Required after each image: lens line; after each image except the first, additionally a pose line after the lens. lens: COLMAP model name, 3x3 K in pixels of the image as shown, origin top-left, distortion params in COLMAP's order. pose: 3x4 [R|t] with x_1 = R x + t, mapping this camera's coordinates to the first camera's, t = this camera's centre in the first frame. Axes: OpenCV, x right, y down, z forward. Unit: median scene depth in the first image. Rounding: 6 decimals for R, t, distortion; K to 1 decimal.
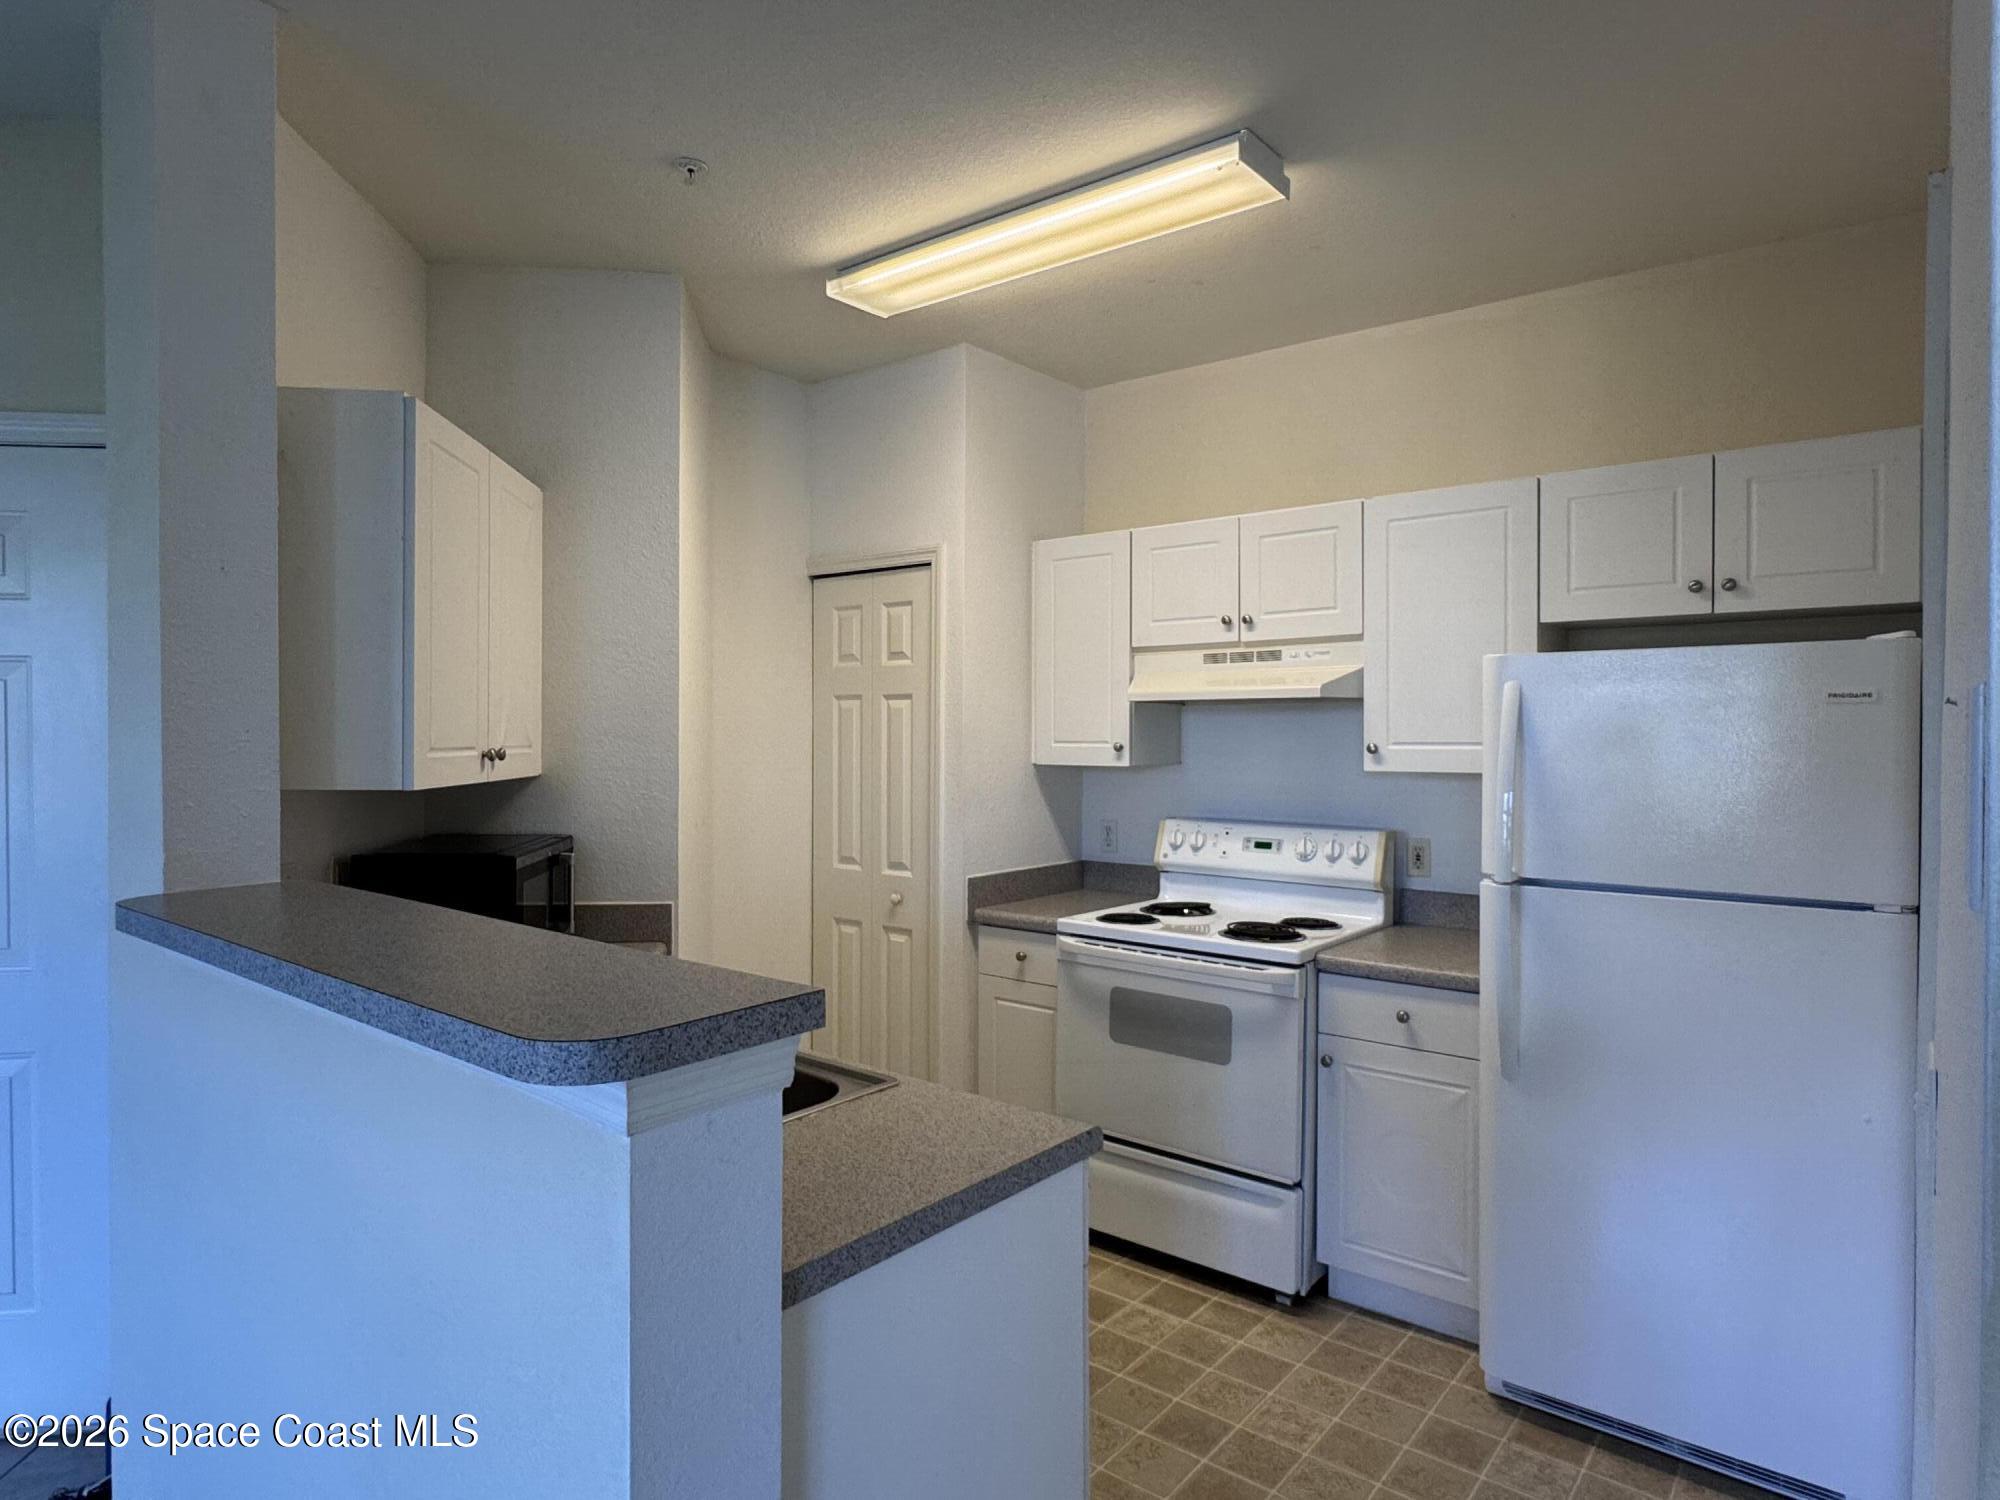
lens RADIAL K [[1157.2, 0, 1000.7], [0, 1157.2, 748.5], [0, 0, 1]] dist [0.000422, -0.000639]
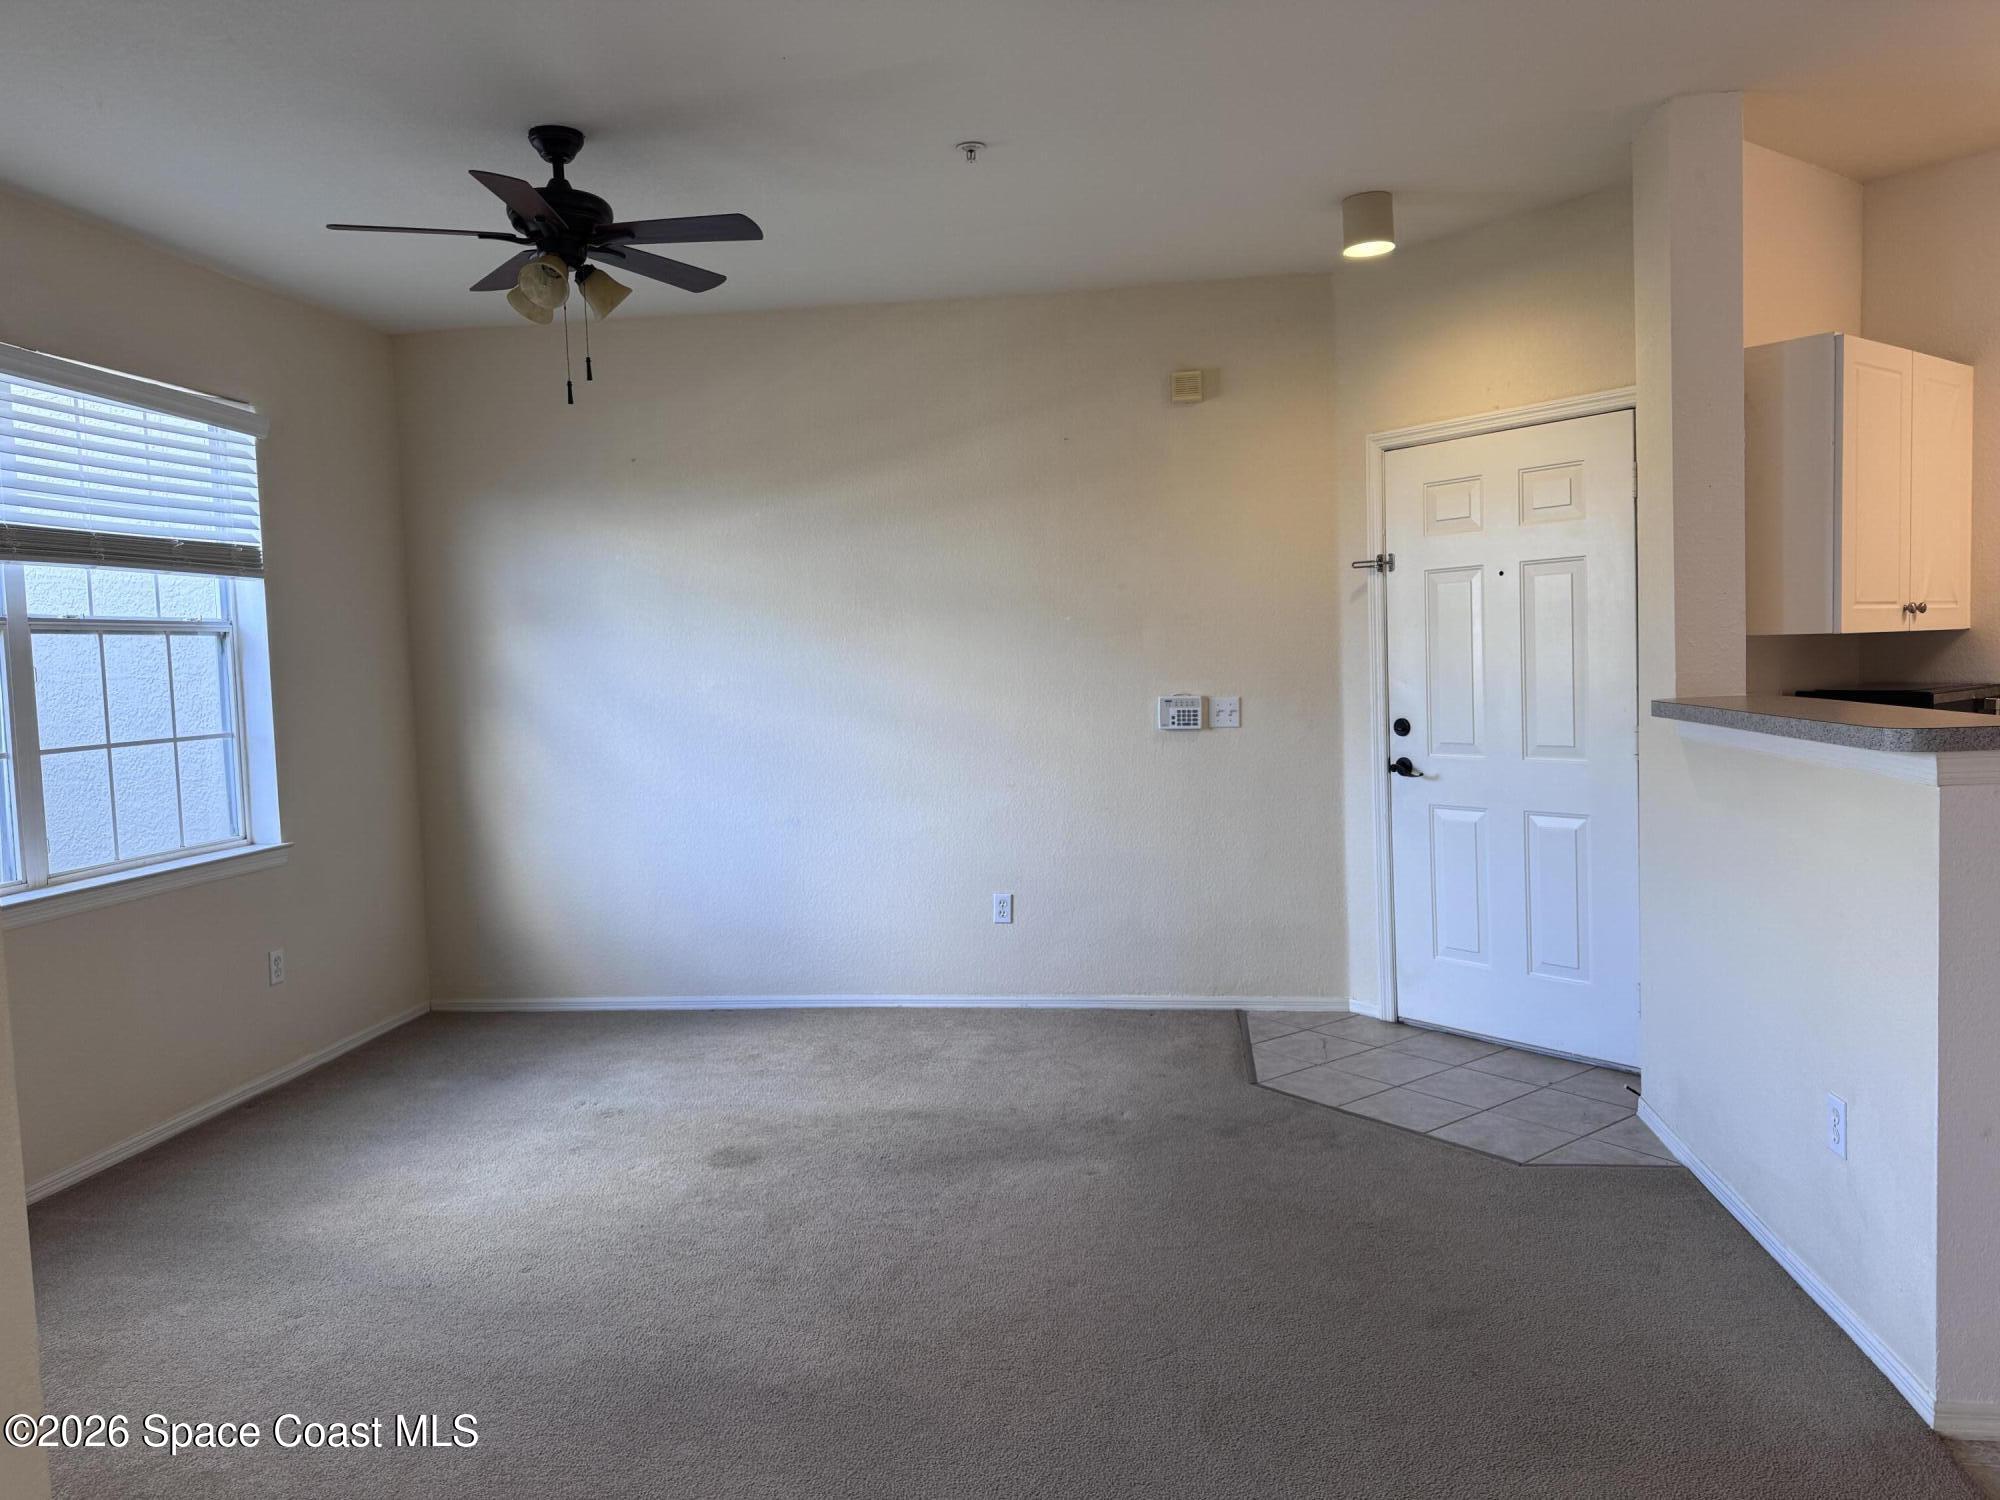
lens RADIAL K [[1461.0, 0, 1015.5], [0, 1461.0, 733.4], [0, 0, 1]] dist [0.032916, -0.034670]
pose [[0.535456, 0.024725, -0.844201, 0.286557], [0.022829, 0.998782, 0.043732, 0.038671], [0.844254, -0.042689, 0.534240, -0.490693]]
